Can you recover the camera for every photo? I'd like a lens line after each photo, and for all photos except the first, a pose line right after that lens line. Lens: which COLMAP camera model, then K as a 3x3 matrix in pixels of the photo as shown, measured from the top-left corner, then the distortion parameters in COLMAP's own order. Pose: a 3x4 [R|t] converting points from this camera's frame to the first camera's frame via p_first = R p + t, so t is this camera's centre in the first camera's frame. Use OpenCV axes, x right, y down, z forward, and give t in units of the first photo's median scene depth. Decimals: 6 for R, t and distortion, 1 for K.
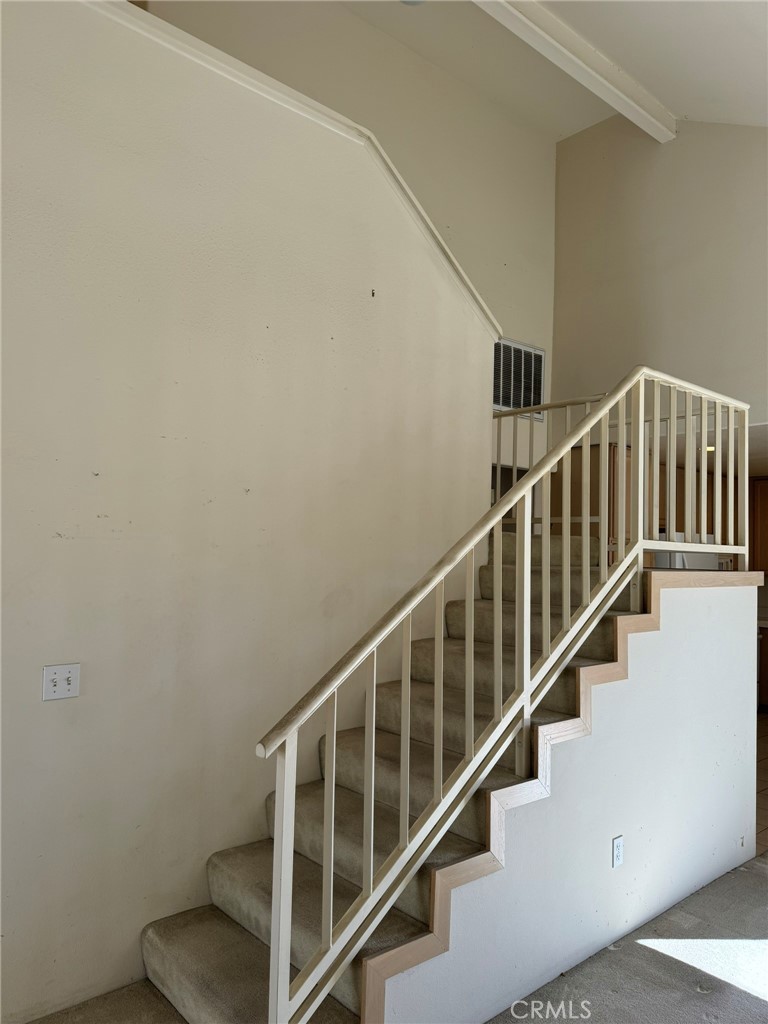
lens RADIAL K [[734.7, 0, 384.0], [0, 734.7, 512.0], [0, 0, 1]] dist [0.000266, 0.056268]
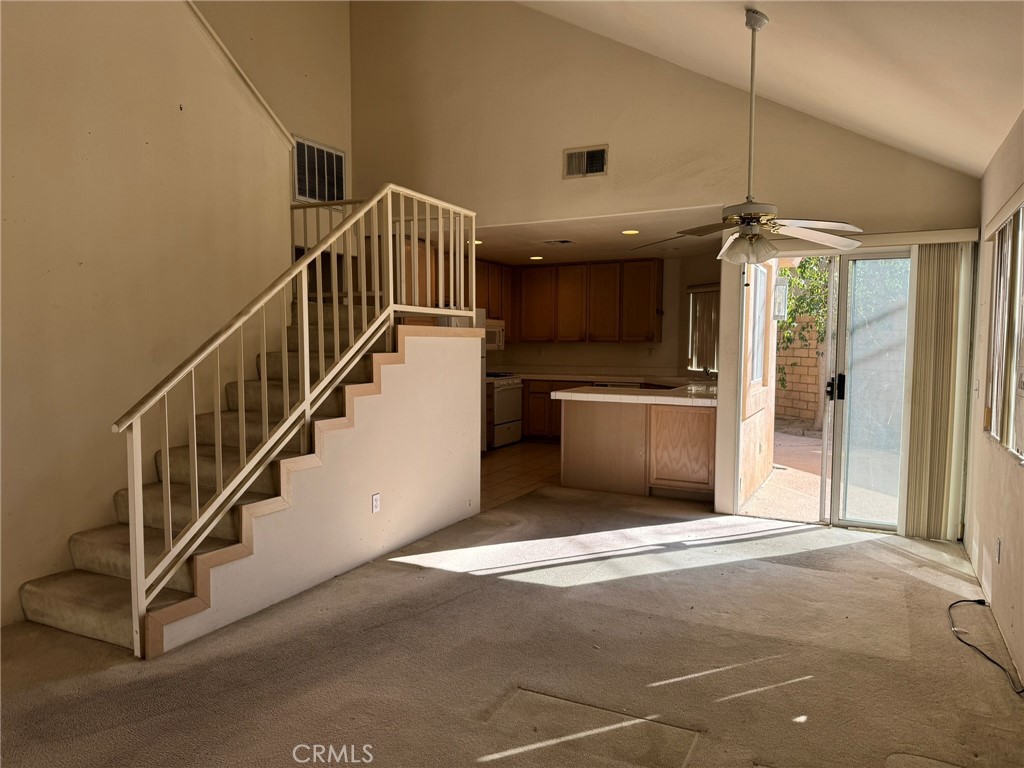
lens RADIAL K [[721.7, 0, 515.2], [0, 721.7, 387.4], [0, 0, 1]] dist [0.129169, -0.195977]
pose [[0.927141, -0.045095, 0.371990, 0.029040], [-0.001769, 0.992194, 0.124690, 0.023579], [-0.374709, -0.116263, 0.919824, -0.498675]]
